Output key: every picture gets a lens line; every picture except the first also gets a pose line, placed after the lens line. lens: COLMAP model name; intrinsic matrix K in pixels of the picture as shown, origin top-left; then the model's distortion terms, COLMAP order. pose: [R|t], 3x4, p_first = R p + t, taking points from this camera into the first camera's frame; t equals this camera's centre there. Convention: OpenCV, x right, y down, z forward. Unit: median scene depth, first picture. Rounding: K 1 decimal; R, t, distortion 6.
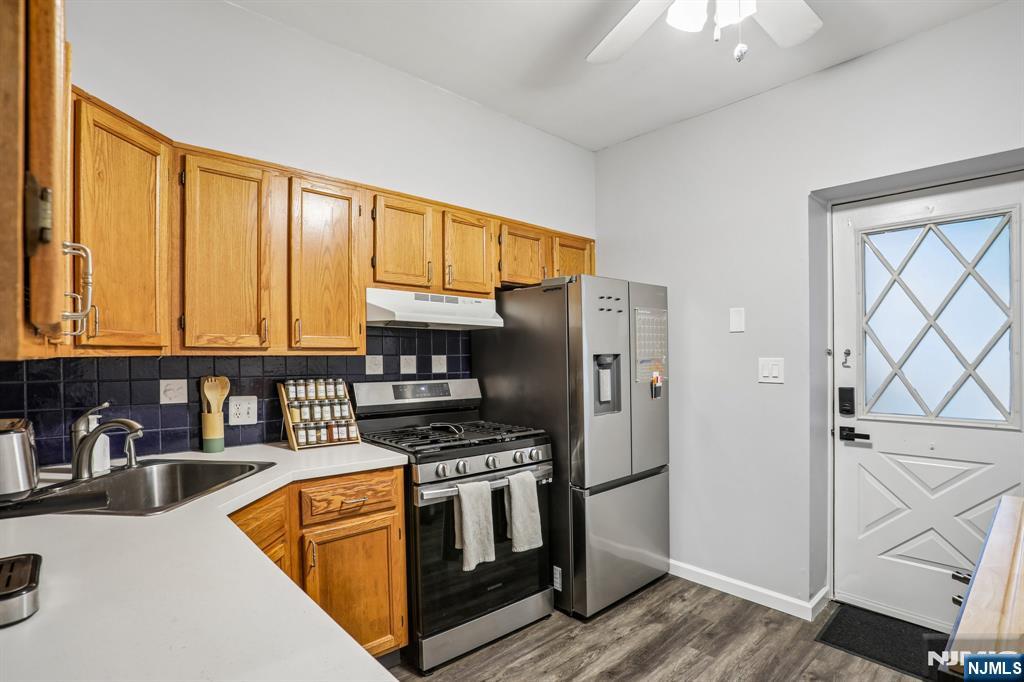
lens RADIAL K [[508.9, 0, 501.5], [0, 508.9, 349.9], [0, 0, 1]] dist [-0.043537, 0.009447]
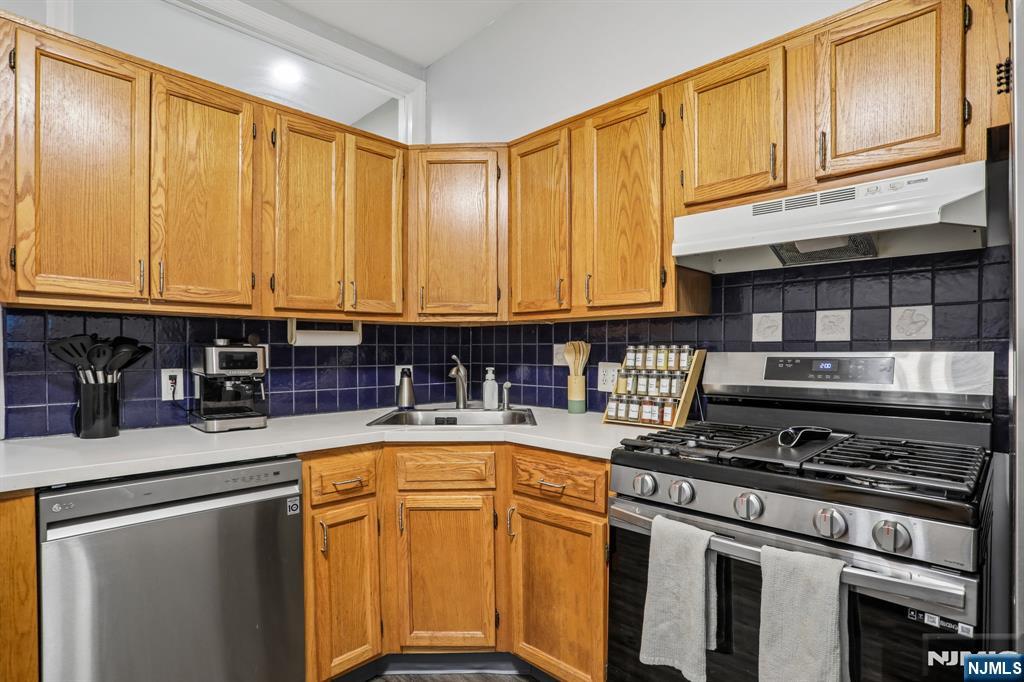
lens RADIAL K [[508.9, 0, 506.9], [0, 508.9, 353.3], [0, 0, 1]] dist [-0.043537, 0.009447]
pose [[0.085491, 0.006402, -0.996318, 0.445426], [0.014252, 0.999869, 0.007648, 0.063276], [0.996237, -0.014853, 0.085389, 0.713284]]
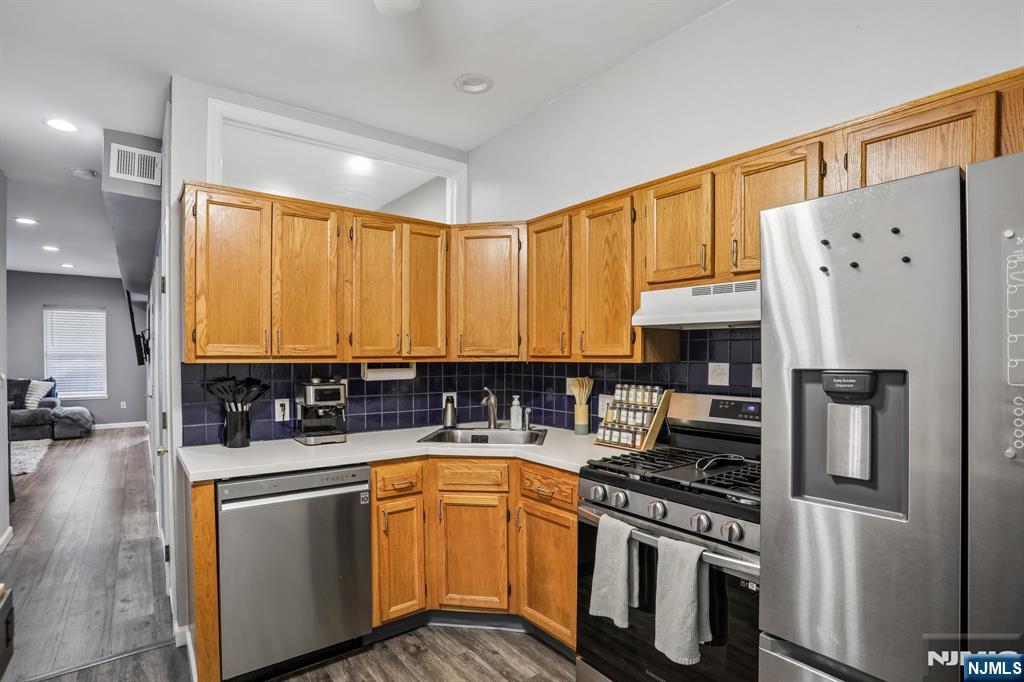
lens RADIAL K [[508.9, 0, 503.9], [0, 508.9, 359.6], [0, 0, 1]] dist [-0.043537, 0.009447]
pose [[-0.052532, 0.011045, -0.998558, 0.720177], [0.011712, 0.999877, 0.010443, -0.009128], [0.998551, -0.011146, -0.052655, 0.809943]]
